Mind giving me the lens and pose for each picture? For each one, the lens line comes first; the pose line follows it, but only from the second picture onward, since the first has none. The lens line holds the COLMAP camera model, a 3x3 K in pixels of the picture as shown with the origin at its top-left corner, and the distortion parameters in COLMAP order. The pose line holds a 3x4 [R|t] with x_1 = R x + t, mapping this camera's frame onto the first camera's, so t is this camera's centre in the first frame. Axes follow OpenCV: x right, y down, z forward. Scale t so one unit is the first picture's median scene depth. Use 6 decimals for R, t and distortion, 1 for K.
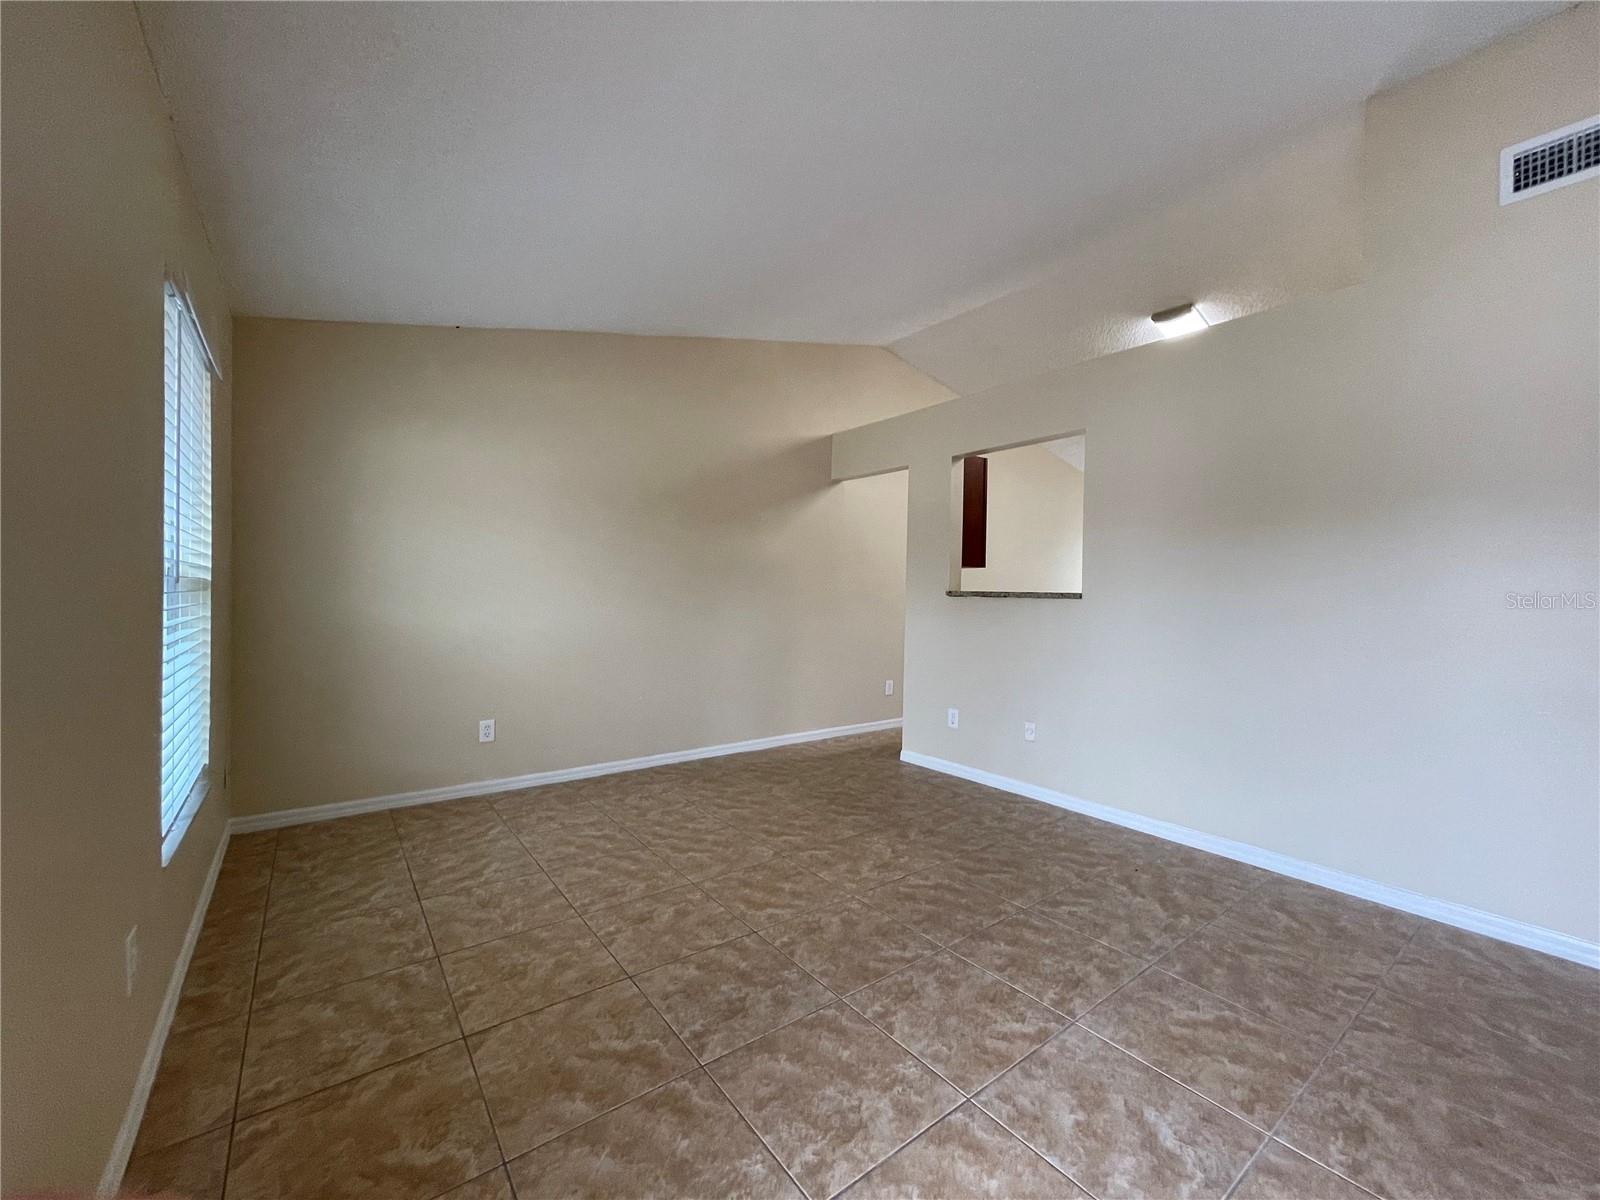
lens RADIAL K [[646.1, 0, 805.3], [0, 646.1, 596.7], [0, 0, 1]] dist [-0.000597, 0.000185]
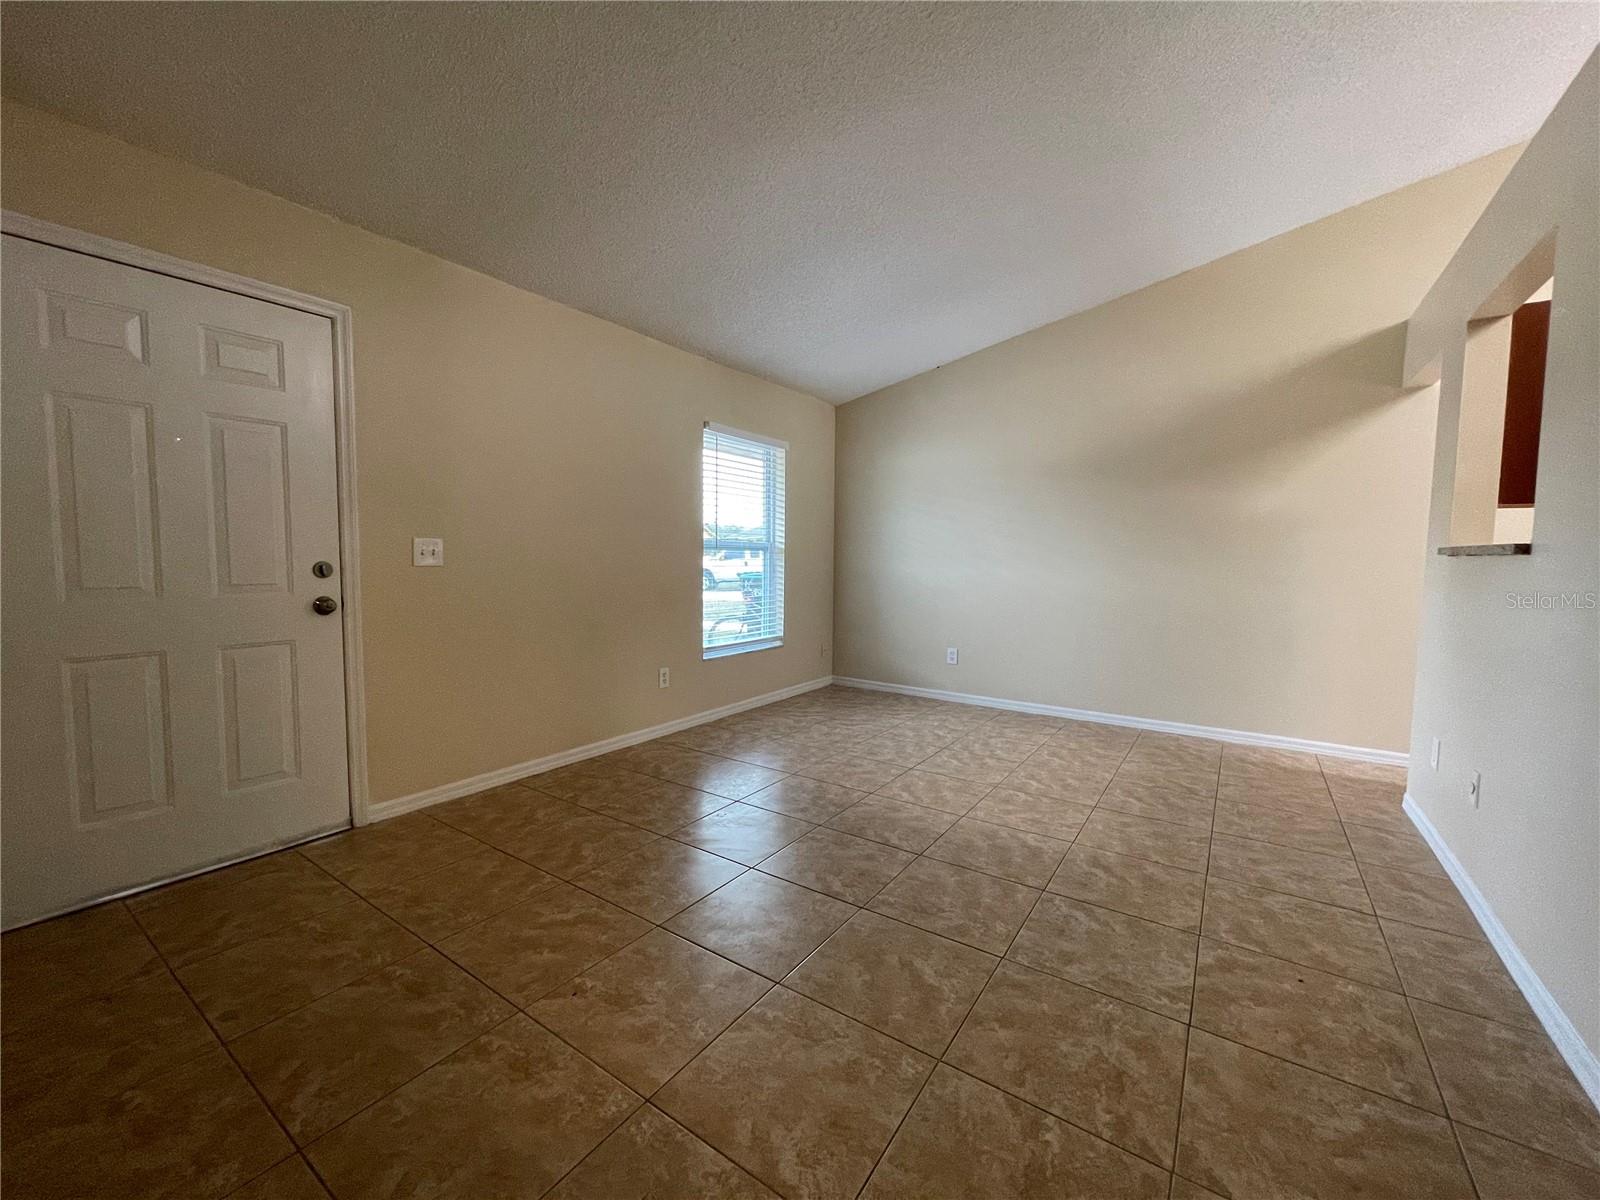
lens RADIAL K [[646.1, 0, 792.2], [0, 646.1, 599.1], [0, 0, 1]] dist [-0.000597, 0.000185]
pose [[0.303918, 0.053161, -0.951214, 0.896666], [-0.013837, 0.998583, 0.051387, 0.024775], [0.952598, -0.002456, 0.304222, 0.319550]]
